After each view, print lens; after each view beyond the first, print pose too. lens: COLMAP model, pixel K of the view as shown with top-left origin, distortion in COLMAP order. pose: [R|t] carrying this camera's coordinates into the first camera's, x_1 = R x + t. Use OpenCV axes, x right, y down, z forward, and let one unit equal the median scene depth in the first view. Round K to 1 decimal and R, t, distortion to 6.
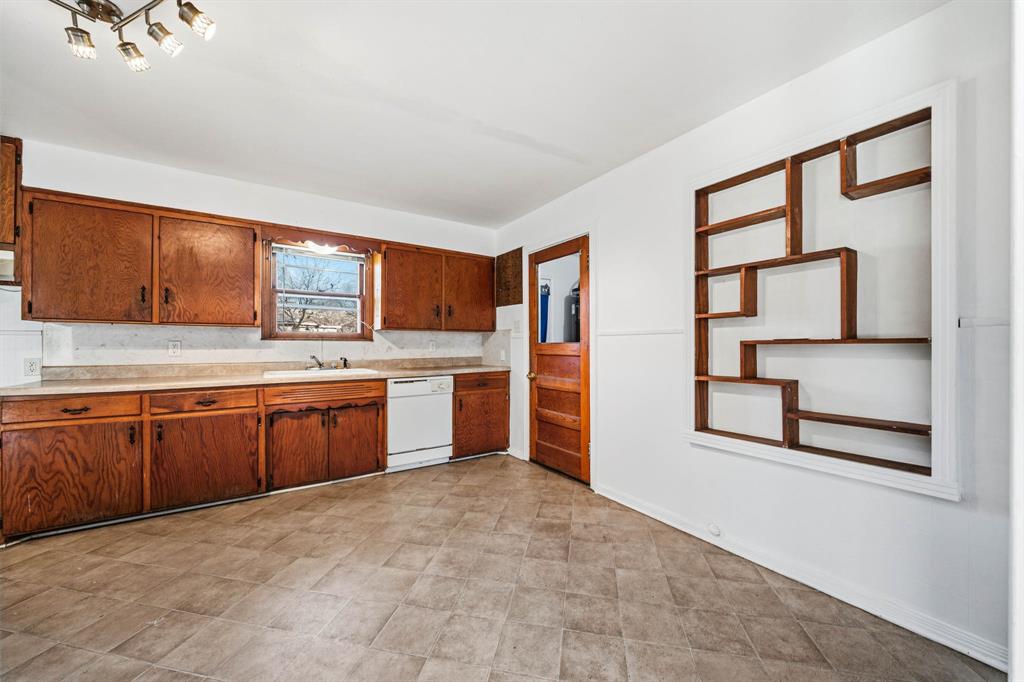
lens RADIAL K [[370.7, 0, 508.3], [0, 370.7, 342.5], [0, 0, 1]] dist [-0.000436, 0.000011]
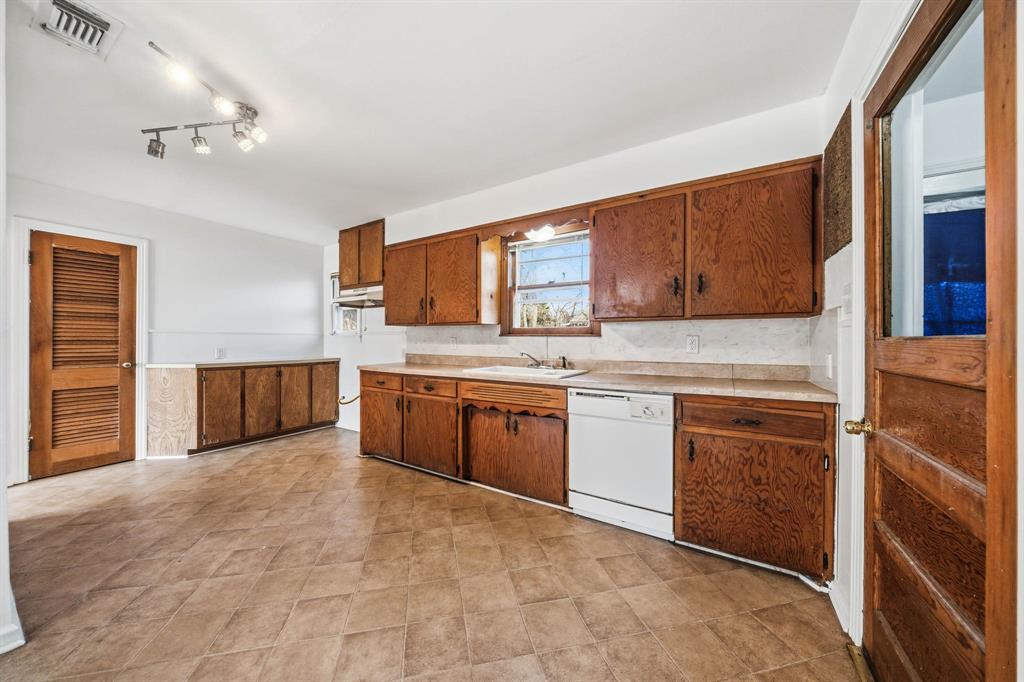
lens RADIAL K [[348.3, 0, 509.6], [0, 348.3, 341.8], [0, 0, 1]] dist [-0.005357, -0.000115]
pose [[0.416260, 0.004661, -0.909234, 0.280160], [0.000815, 0.999985, 0.005499, 0.003754], [0.909245, -0.003030, 0.416250, 0.657397]]
